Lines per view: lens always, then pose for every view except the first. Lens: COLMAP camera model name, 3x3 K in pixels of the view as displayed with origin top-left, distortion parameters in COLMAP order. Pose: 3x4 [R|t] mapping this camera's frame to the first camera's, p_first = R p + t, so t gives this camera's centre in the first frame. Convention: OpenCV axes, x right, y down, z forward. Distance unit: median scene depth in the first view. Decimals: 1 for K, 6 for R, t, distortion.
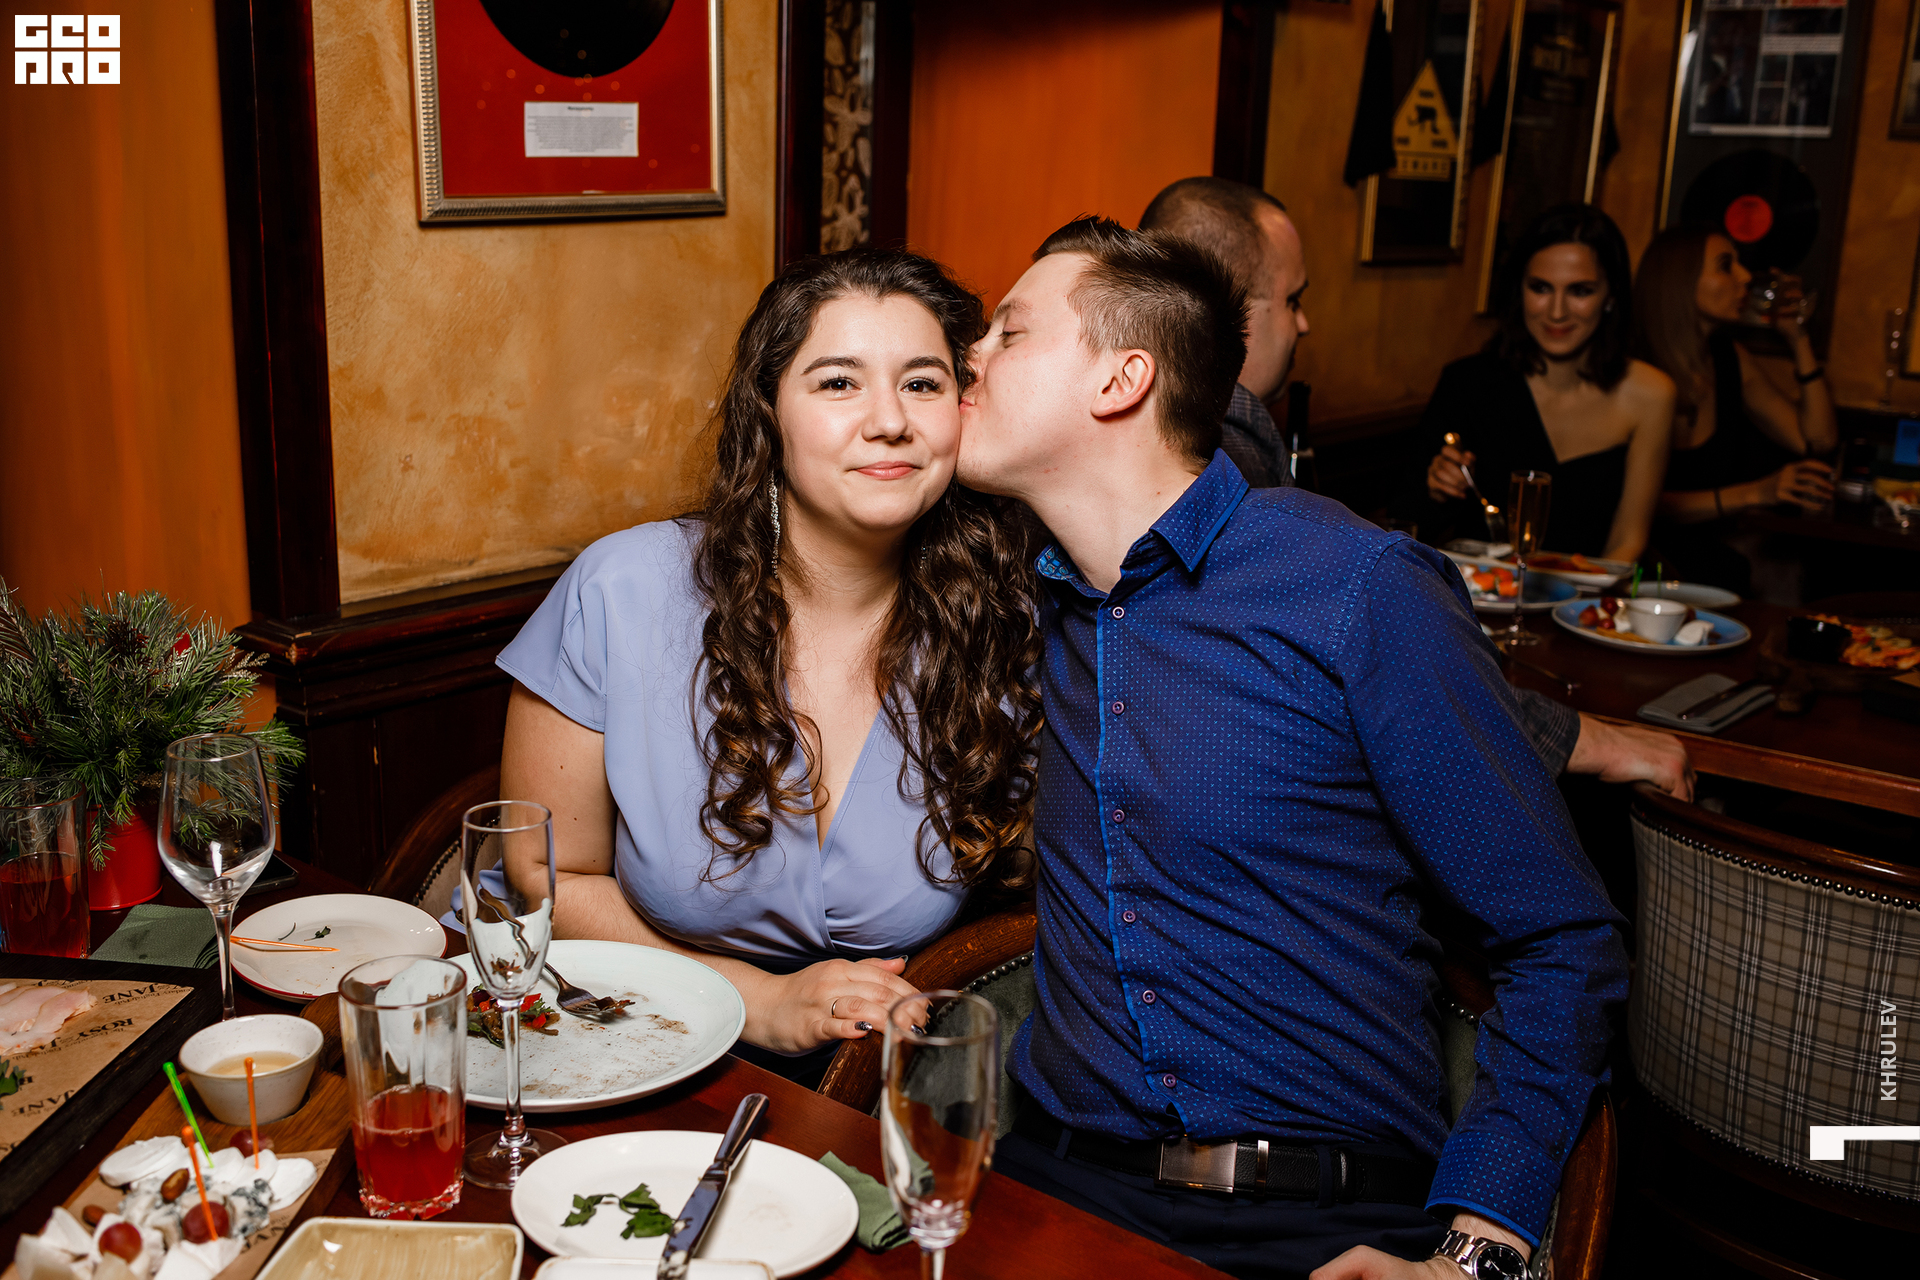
lens RADIAL K [[2035.3, 0, 969.3], [0, 2035.3, 639.2], [0, 0, 1]] dist [-0.007652, 0.000000]
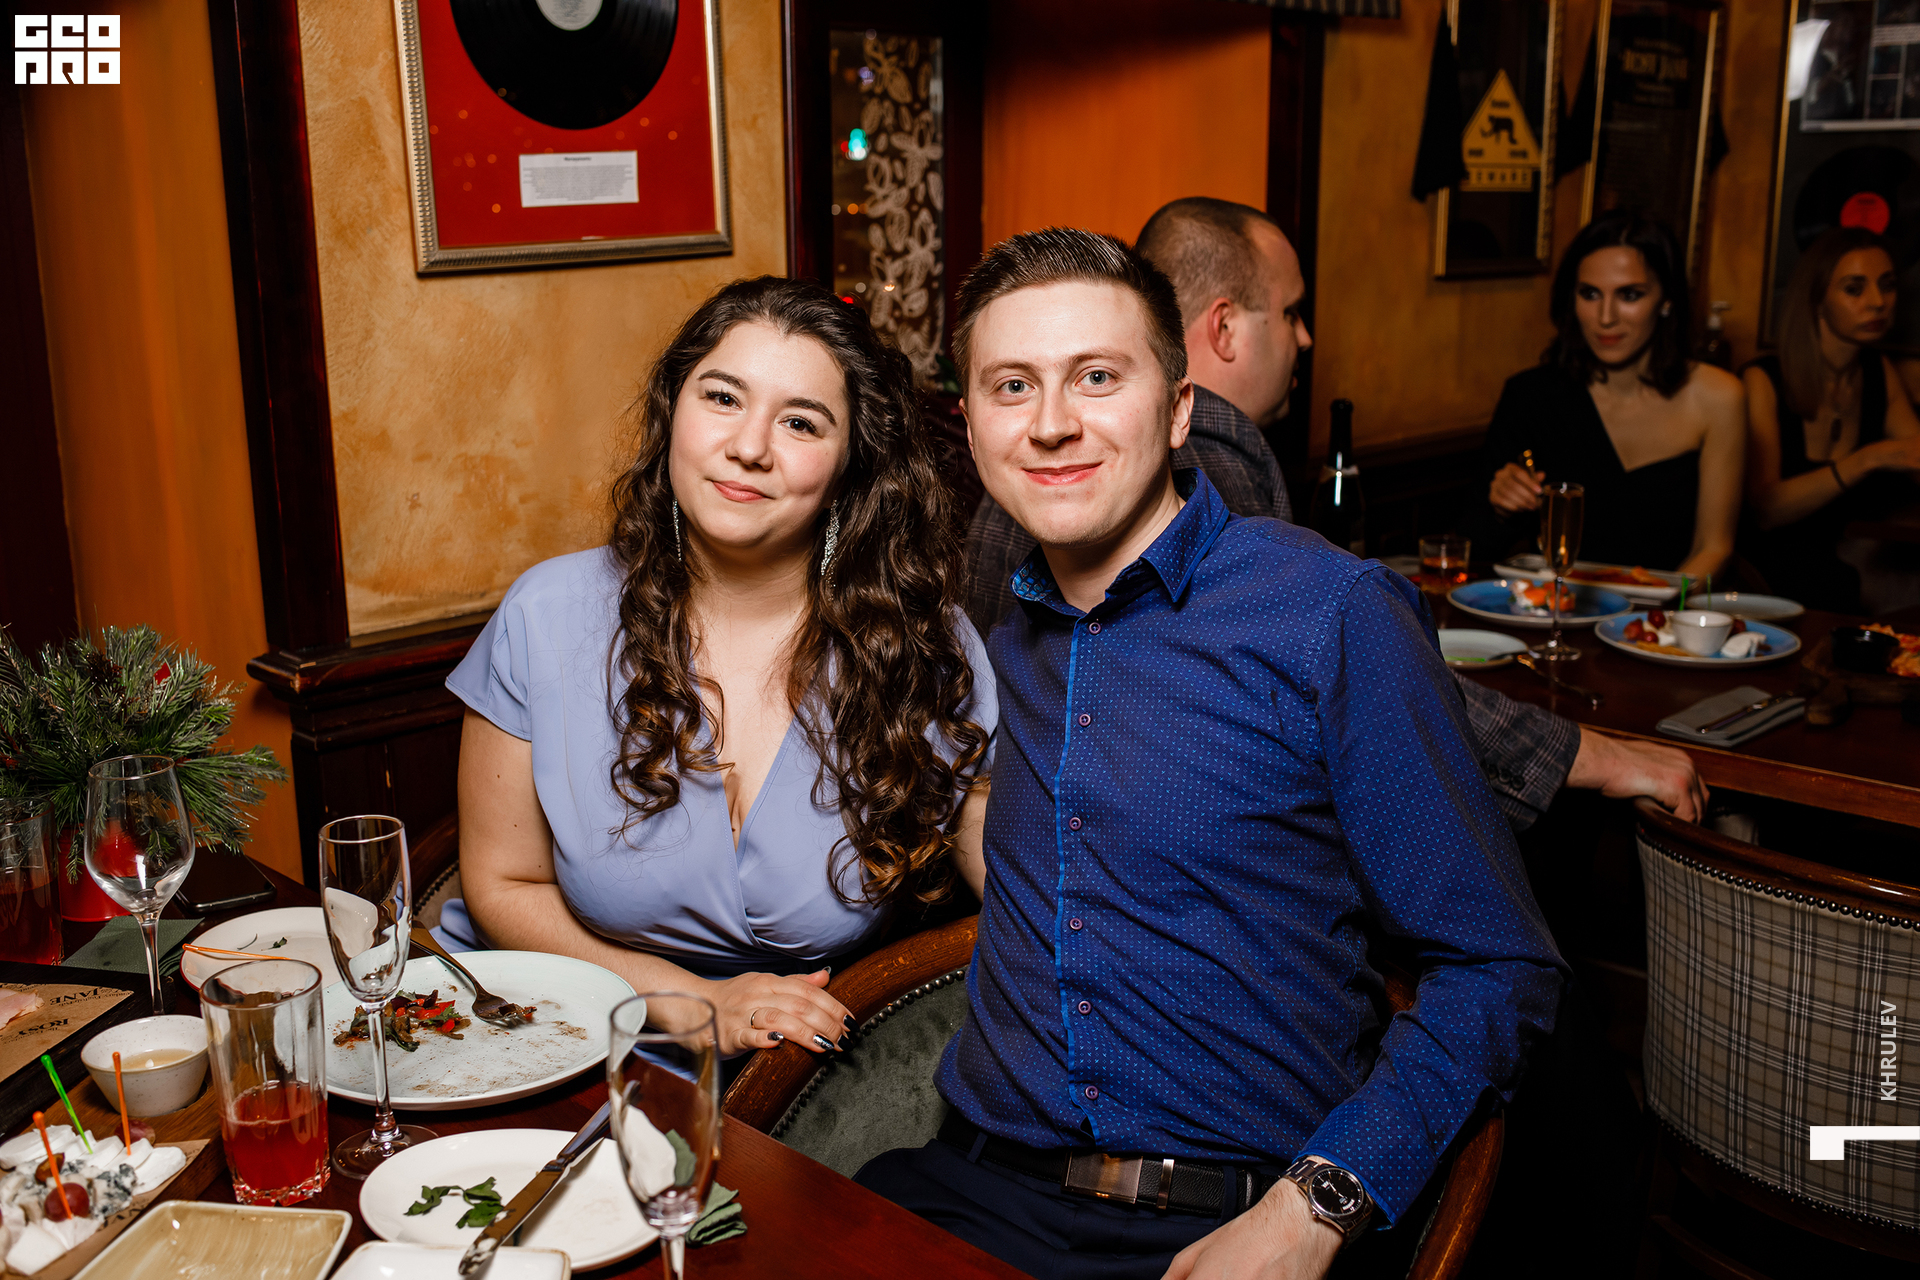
lens RADIAL K [[2035.3, 0, 939.4], [0, 2035.3, 640.4], [0, 0, 1]] dist [-0.007652, 0.000000]
pose [[0.992698, -0.014896, -0.119704, 0.120207], [0.013240, 0.999805, -0.014621, 0.004734], [0.119898, 0.012930, 0.992702, -0.013770]]
